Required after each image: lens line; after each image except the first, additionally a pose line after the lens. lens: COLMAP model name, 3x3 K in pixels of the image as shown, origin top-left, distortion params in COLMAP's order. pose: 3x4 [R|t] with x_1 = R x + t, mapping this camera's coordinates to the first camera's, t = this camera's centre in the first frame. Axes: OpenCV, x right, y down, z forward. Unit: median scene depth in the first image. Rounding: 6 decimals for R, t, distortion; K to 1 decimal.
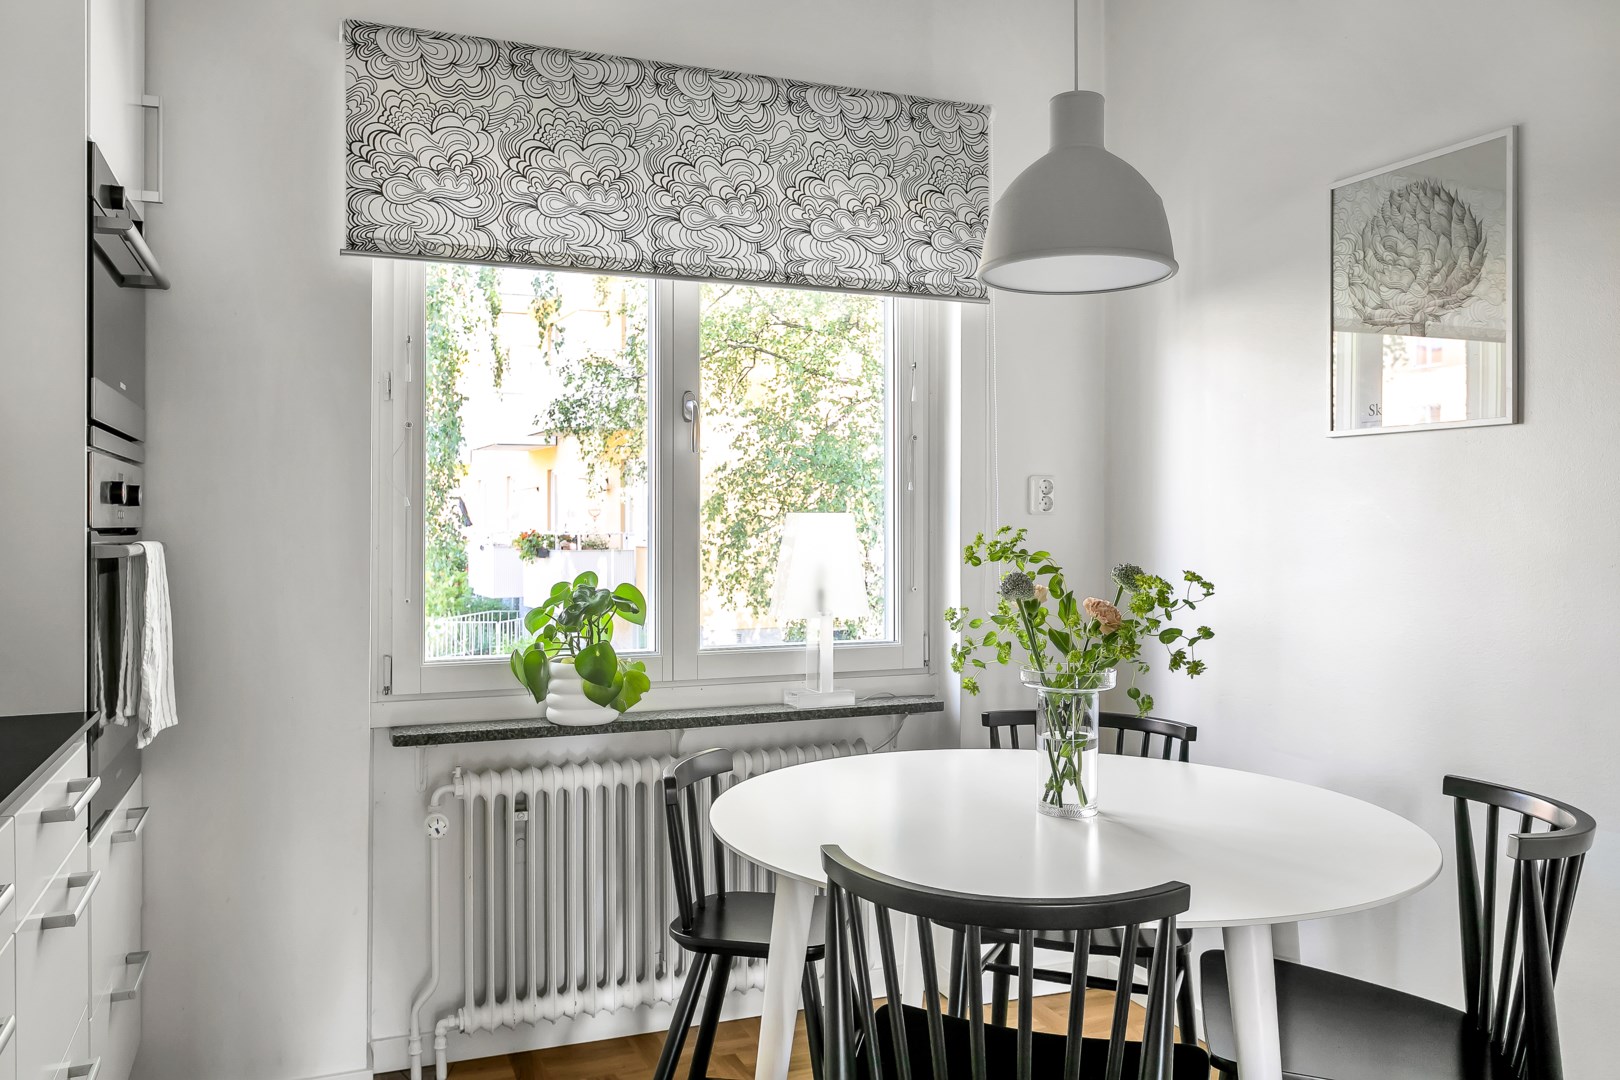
lens RADIAL K [[1271.8, 0, 802.8], [0, 1271.8, 512.9], [0, 0, 1]] dist [-0.011868, 0.005209]
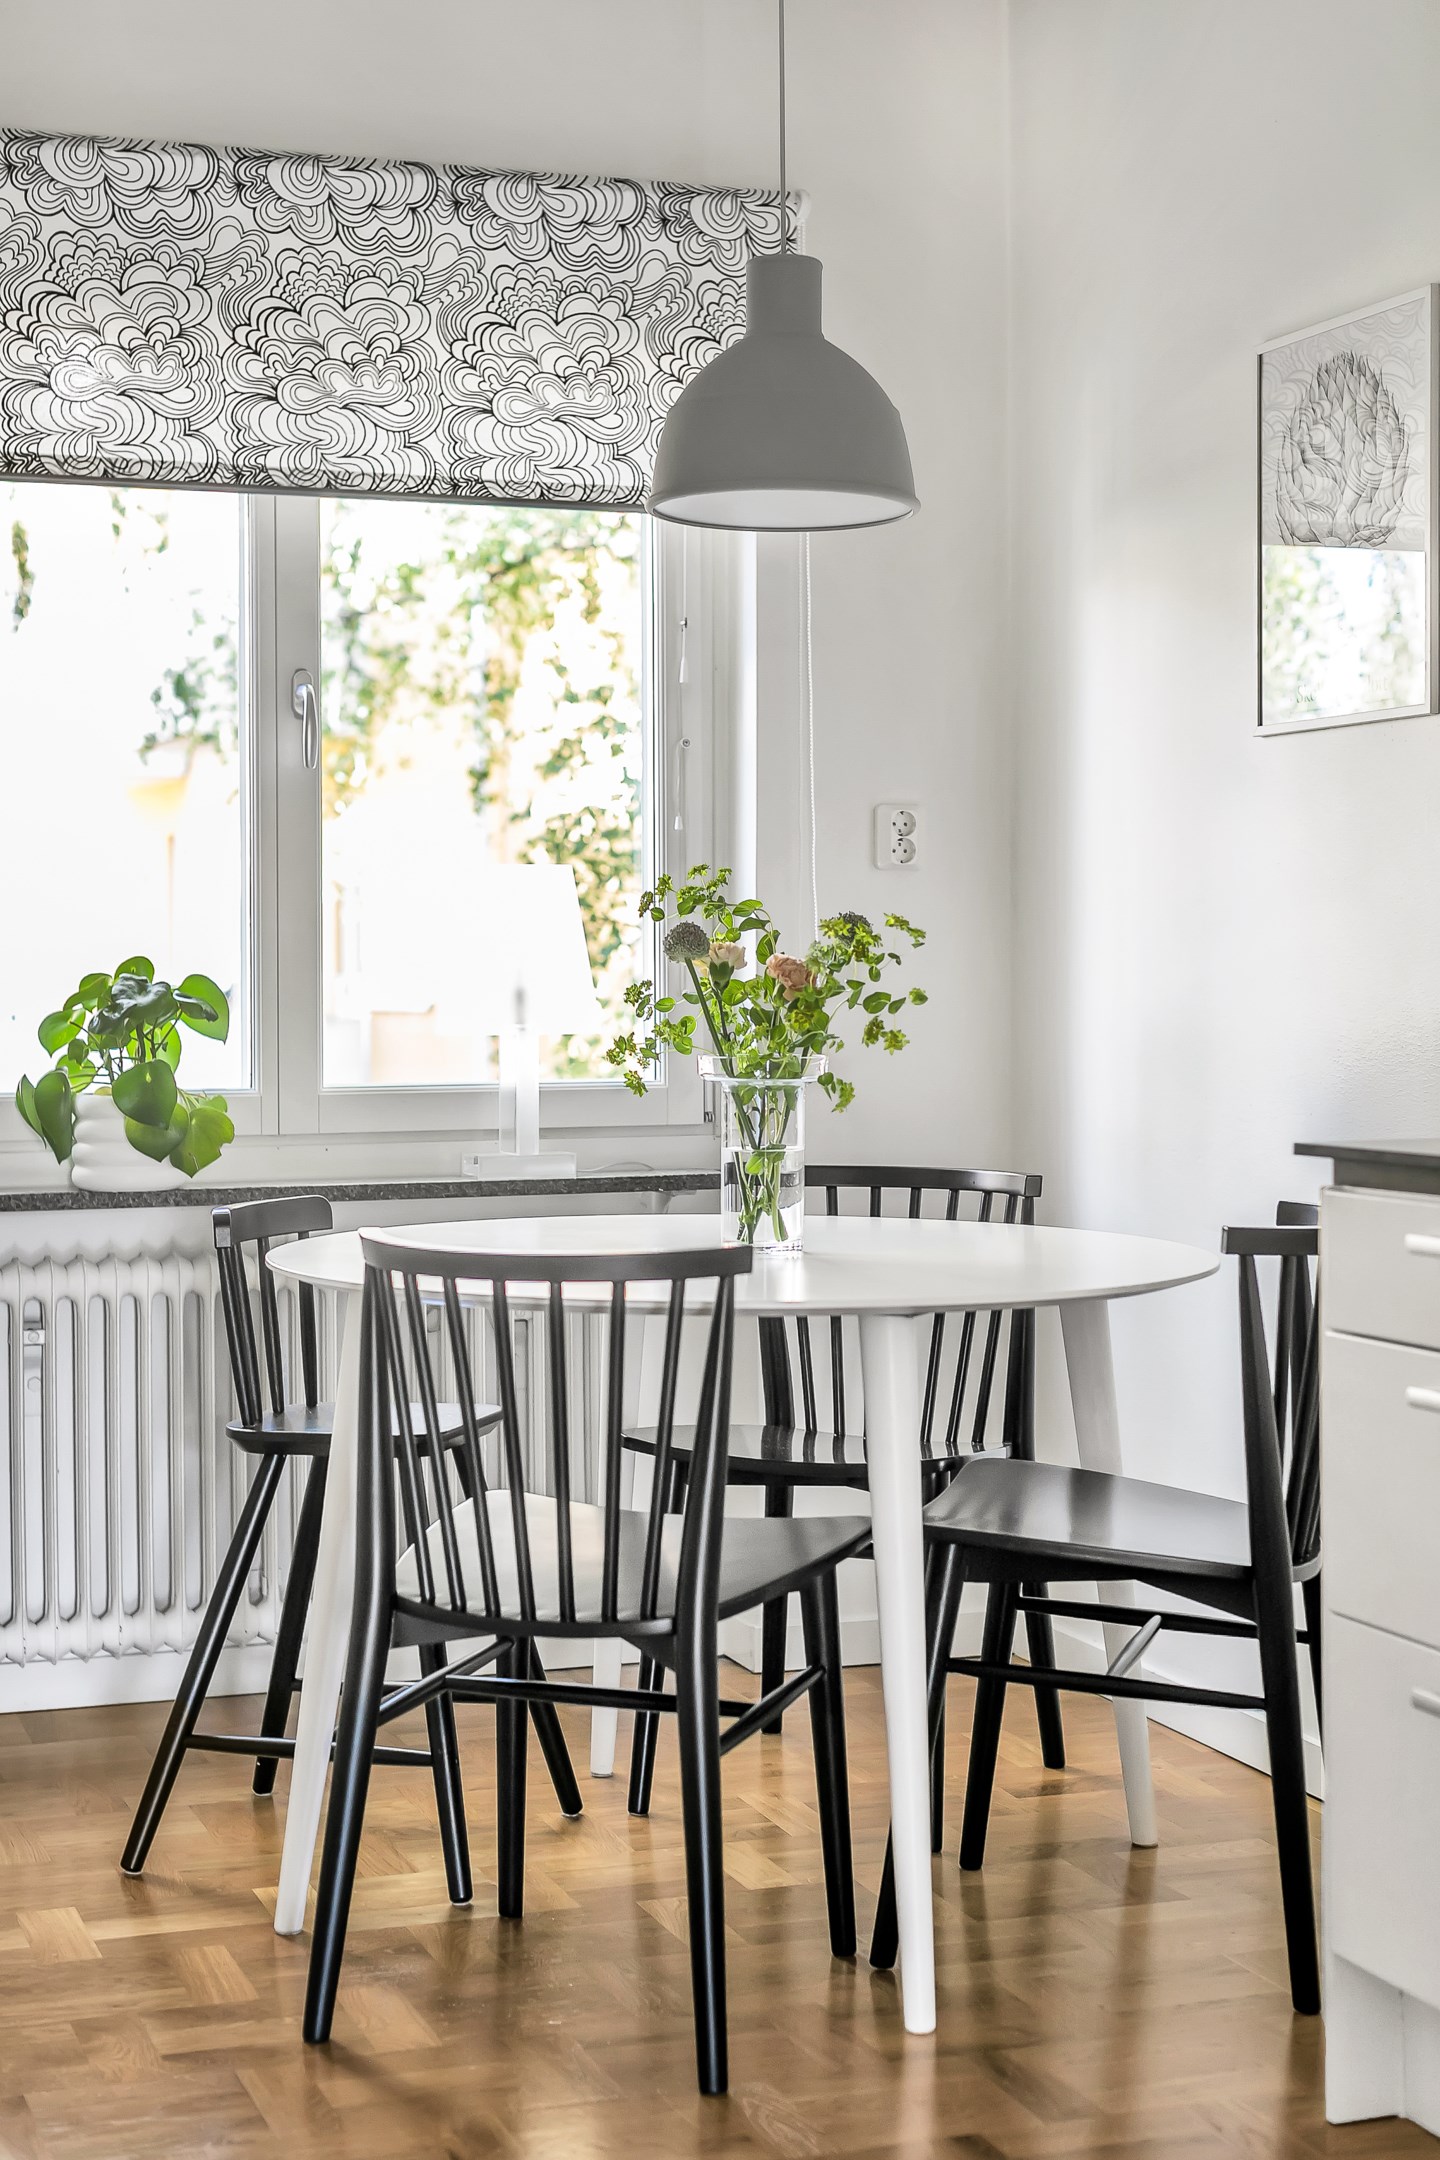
lens RADIAL K [[3331.0, 0, 755.0], [0, 3331.0, 1003.5], [0, 0, 1]] dist [0.016232, 0.000000]
pose [[0.999602, -0.004077, -0.027918, 0.190424], [0.004512, 0.999869, 0.015529, 0.046641], [0.027851, -0.015648, 0.999490, -0.671973]]
